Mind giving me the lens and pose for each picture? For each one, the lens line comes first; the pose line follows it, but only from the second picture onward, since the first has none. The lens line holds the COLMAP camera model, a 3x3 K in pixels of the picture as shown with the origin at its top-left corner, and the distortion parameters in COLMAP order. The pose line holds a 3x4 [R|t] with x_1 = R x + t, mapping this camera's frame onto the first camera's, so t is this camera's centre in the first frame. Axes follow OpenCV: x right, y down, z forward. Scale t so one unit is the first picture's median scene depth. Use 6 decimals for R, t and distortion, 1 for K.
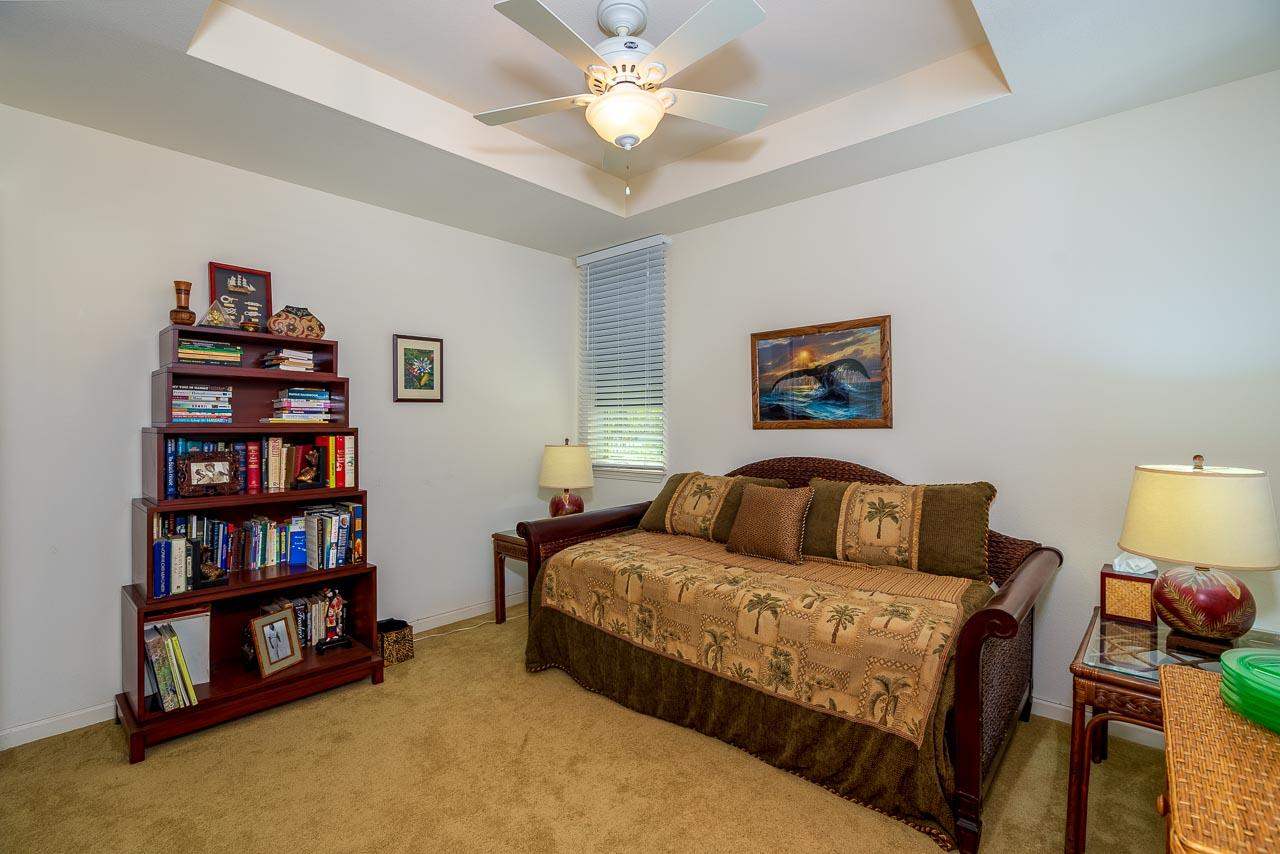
lens RADIAL K [[574.6, 0, 635.1], [0, 574.6, 427.2], [0, 0, 1]] dist [-0.001199, 0.000212]
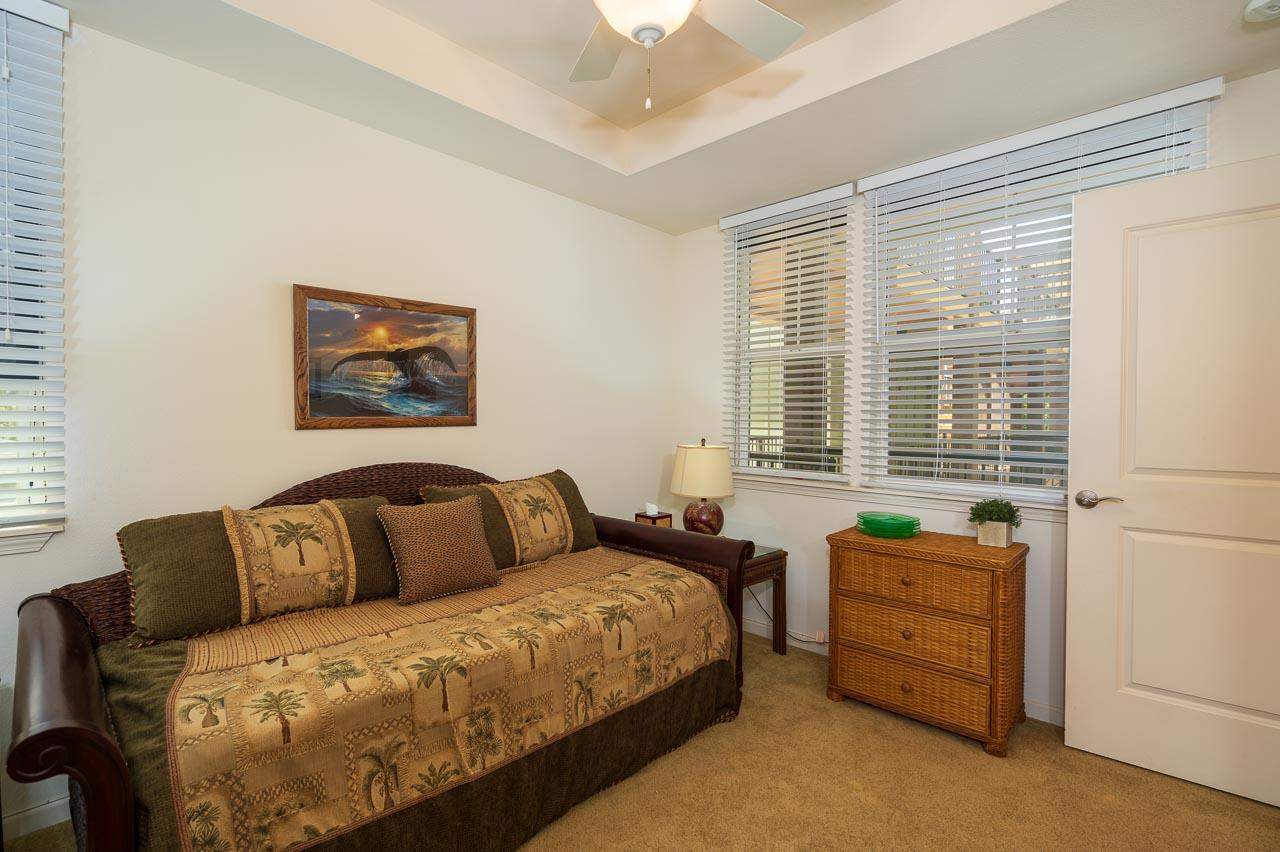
lens RADIAL K [[574.6, 0, 635.1], [0, 574.6, 426.2], [0, 0, 1]] dist [-0.001199, 0.000212]
pose [[0.052453, -0.011940, 0.998552, -0.498270], [0.002404, 0.999927, 0.011830, -0.007679], [-0.998620, 0.001780, 0.052478, 0.653580]]
